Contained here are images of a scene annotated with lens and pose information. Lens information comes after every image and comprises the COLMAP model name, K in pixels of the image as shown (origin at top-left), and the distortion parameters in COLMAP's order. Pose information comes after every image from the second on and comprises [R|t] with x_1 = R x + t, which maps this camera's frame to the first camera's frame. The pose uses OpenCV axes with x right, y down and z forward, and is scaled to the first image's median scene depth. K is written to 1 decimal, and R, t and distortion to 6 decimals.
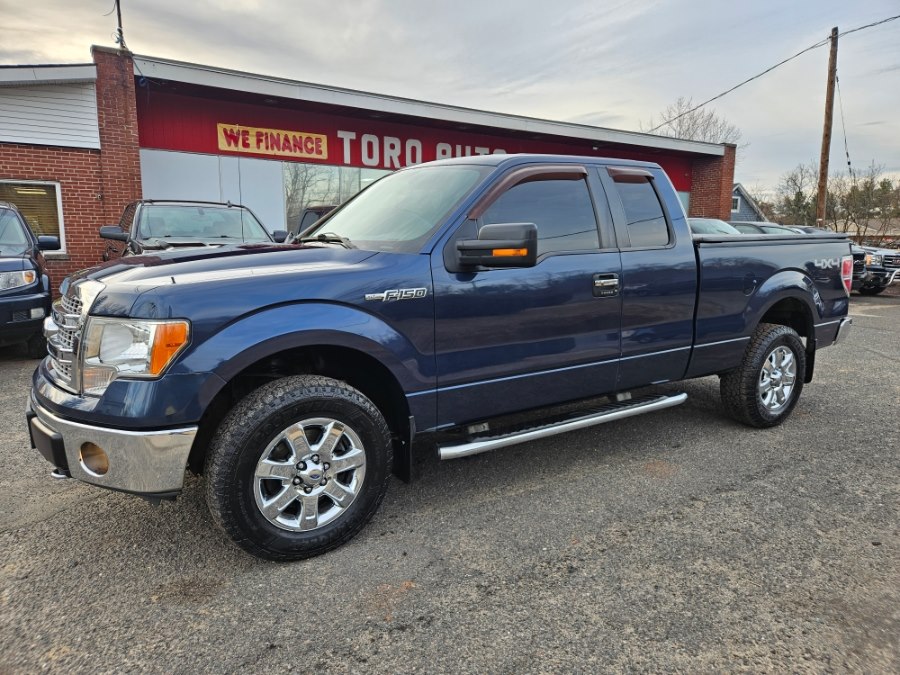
lens RADIAL K [[640.1, 0, 451.6], [0, 640.1, 336.3], [0, 0, 1]] dist [0.058611, -0.059296]
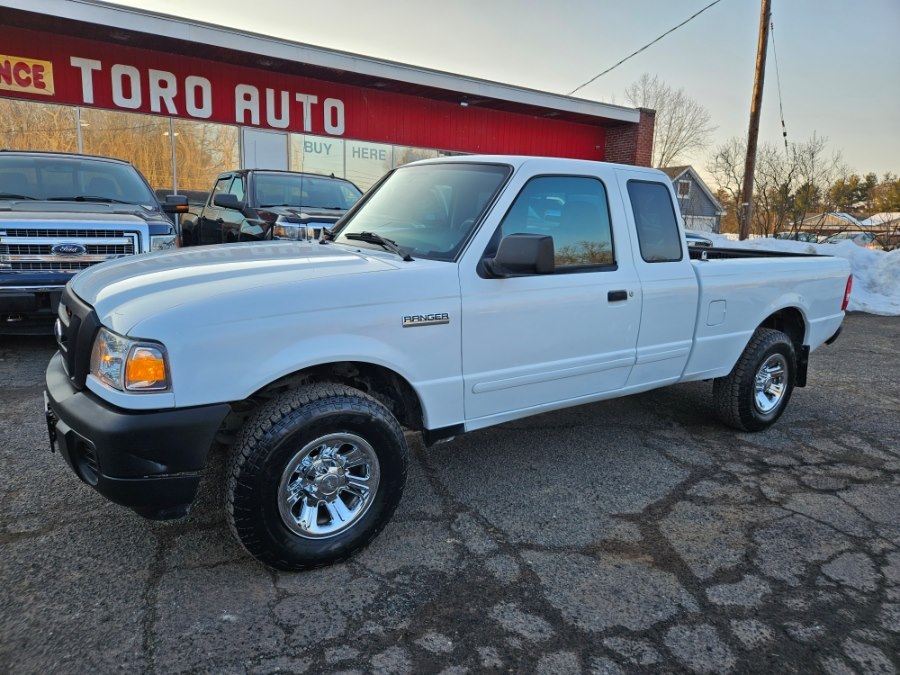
lens RADIAL K [[640.1, 0, 455.2], [0, 640.1, 333.9], [0, 0, 1]] dist [0.058611, -0.059296]
pose [[0.999488, 0.023497, 0.021731, 0.243152], [-0.023944, 0.999502, 0.020557, -0.032620], [-0.021237, -0.021067, 0.999552, 0.251371]]
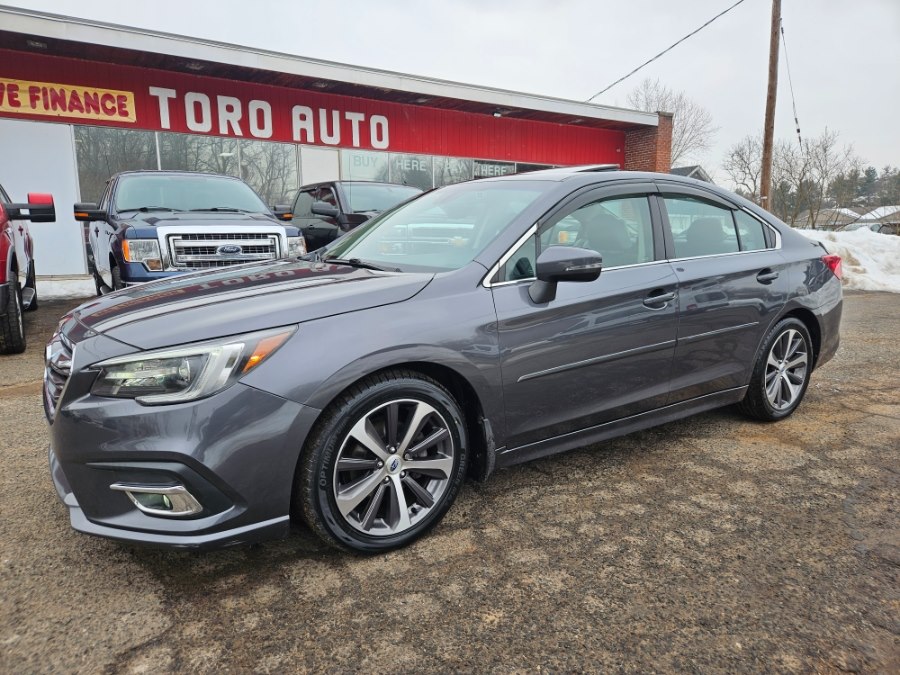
lens RADIAL K [[640.1, 0, 453.4], [0, 640.1, 337.8], [0, 0, 1]] dist [0.058611, -0.059296]
pose [[0.999795, -0.015004, 0.013628, 0.180115], [0.014876, 0.999845, 0.009390, -0.011083], [-0.013767, -0.009186, 0.999863, 0.188173]]
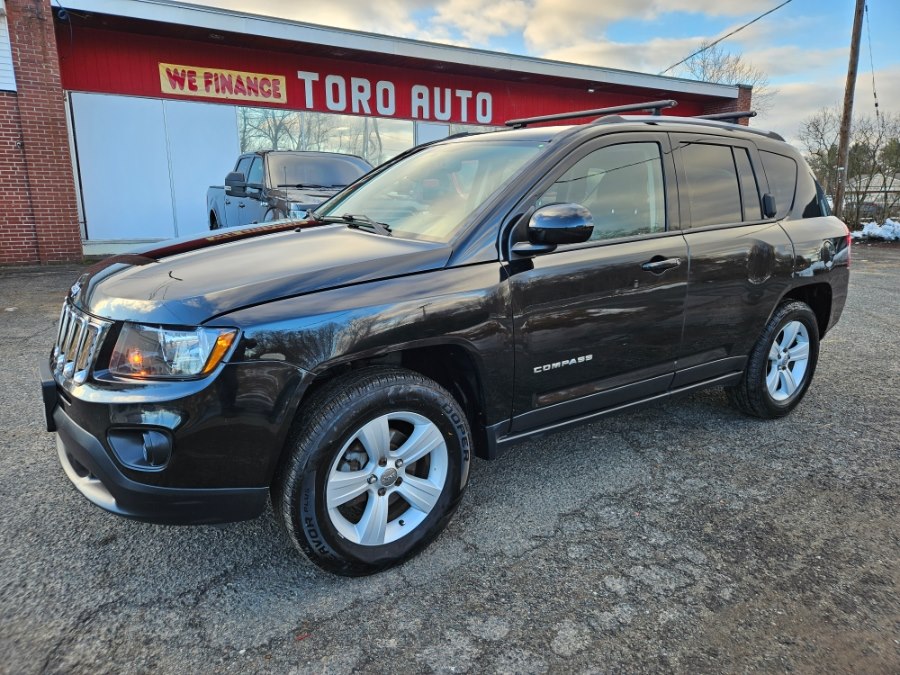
lens RADIAL K [[640.1, 0, 448.6], [0, 640.1, 339.5], [0, 0, 1]] dist [0.058611, -0.059296]
pose [[0.999277, 0.002049, -0.037972, 0.069446], [0.000474, 0.997800, 0.066297, -0.002596], [0.038025, -0.066267, 0.997077, 0.075163]]
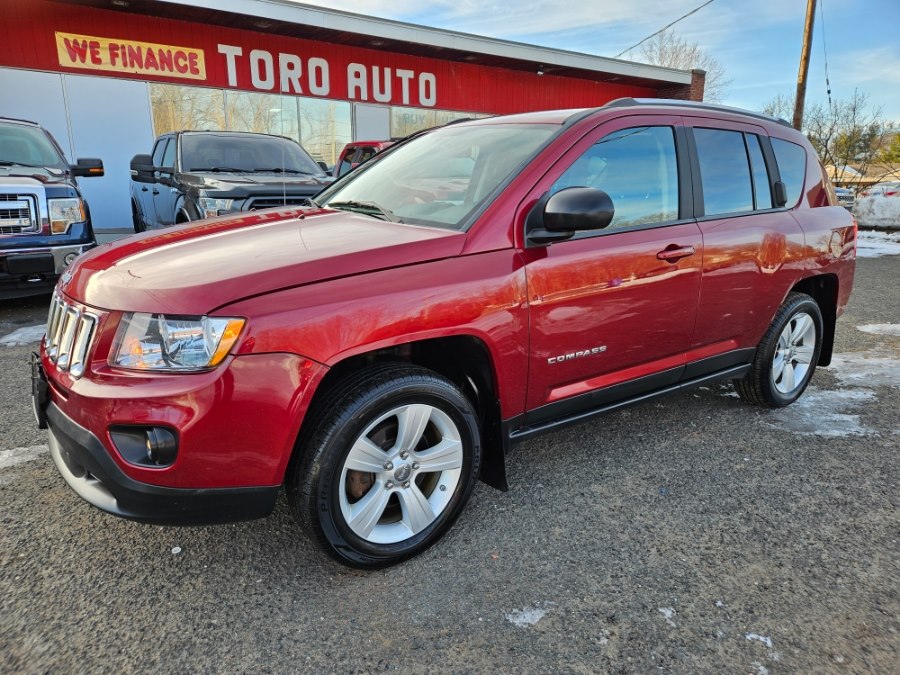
lens RADIAL K [[640.1, 0, 451.9], [0, 640.1, 356.0], [0, 0, 1]] dist [0.058611, -0.059296]
pose [[0.999672, -0.009717, 0.023709, 0.096897], [0.007194, 0.994522, 0.104282, -0.007575], [-0.024592, -0.104077, 0.994265, 0.126098]]
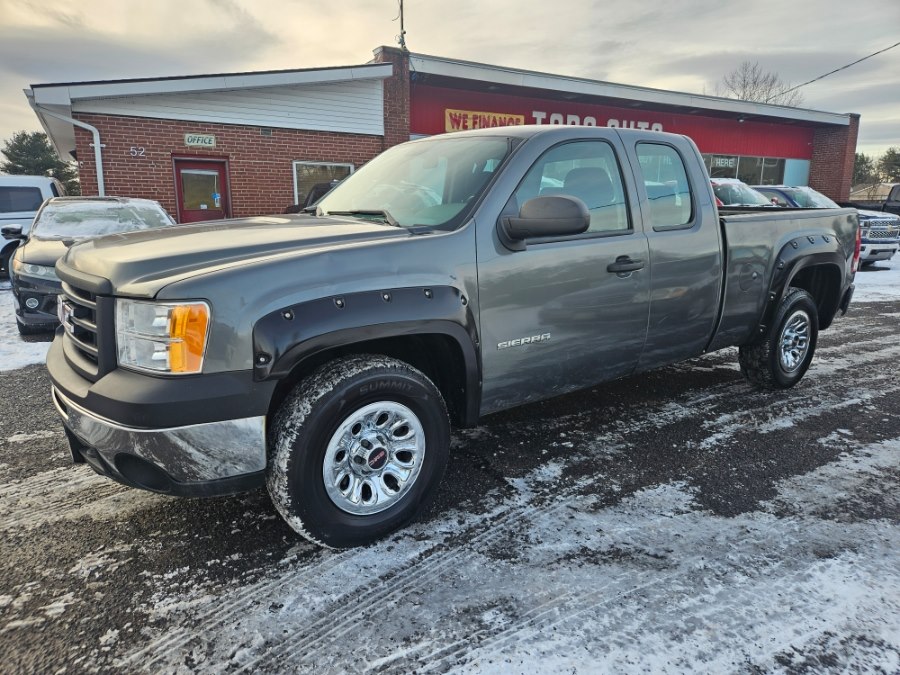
lens RADIAL K [[640.1, 0, 433.6], [0, 640.1, 332.3], [0, 0, 1]] dist [0.058611, -0.059296]
pose [[0.999202, 0.001797, -0.039891, -0.299630], [0.000043, 0.998938, 0.046078, 0.014030], [0.039931, -0.046043, 0.998141, -0.145009]]
